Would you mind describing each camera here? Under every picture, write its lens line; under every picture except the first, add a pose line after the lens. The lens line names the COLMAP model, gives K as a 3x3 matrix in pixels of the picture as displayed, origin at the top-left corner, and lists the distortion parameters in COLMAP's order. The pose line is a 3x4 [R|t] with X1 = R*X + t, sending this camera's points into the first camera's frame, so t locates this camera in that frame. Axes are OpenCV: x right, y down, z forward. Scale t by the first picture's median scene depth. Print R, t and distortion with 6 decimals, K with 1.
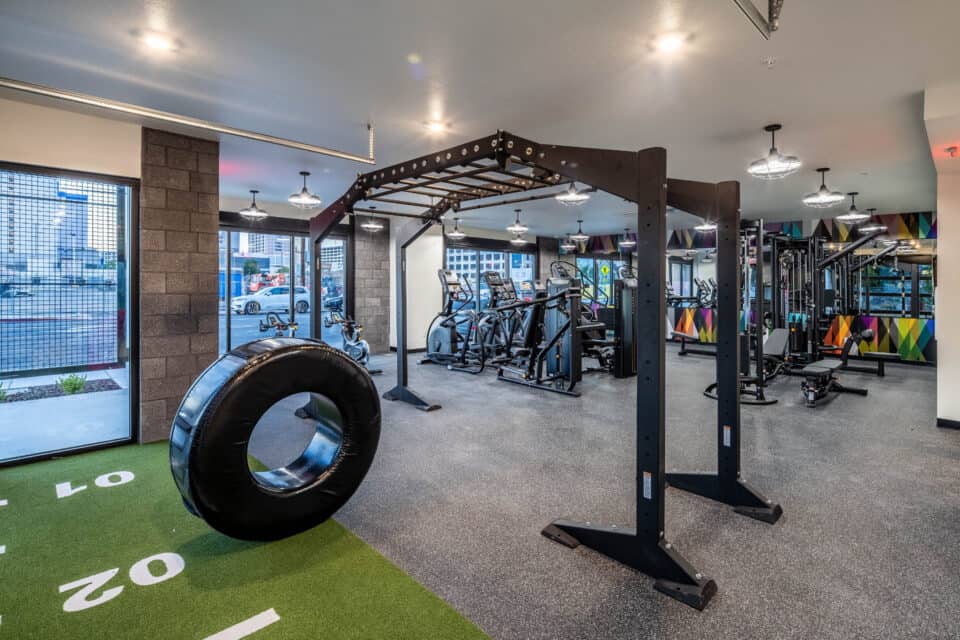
lens RADIAL K [[468.0, 0, 476.8], [0, 468.0, 277.5], [0, 0, 1]] dist [-0.003304, -0.000570]
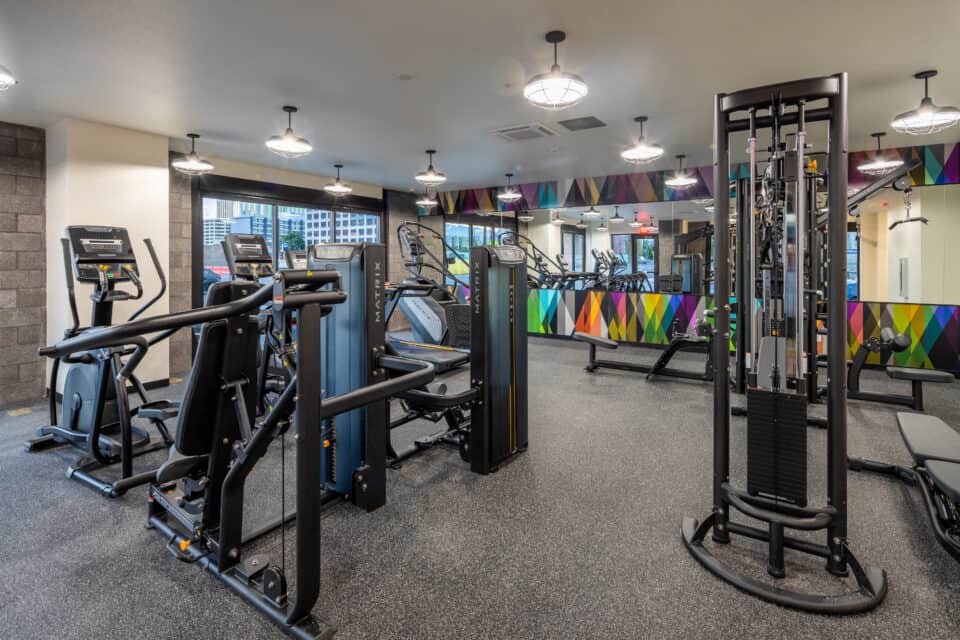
lens RADIAL K [[470.7, 0, 482.5], [0, 470.7, 254.8], [0, 0, 1]] dist [0.002397, -0.000205]
pose [[0.972031, -0.007080, 0.234747, 0.127936], [0.005259, 0.999951, 0.008386, 0.005053], [-0.234795, -0.006917, 0.972020, 0.359956]]
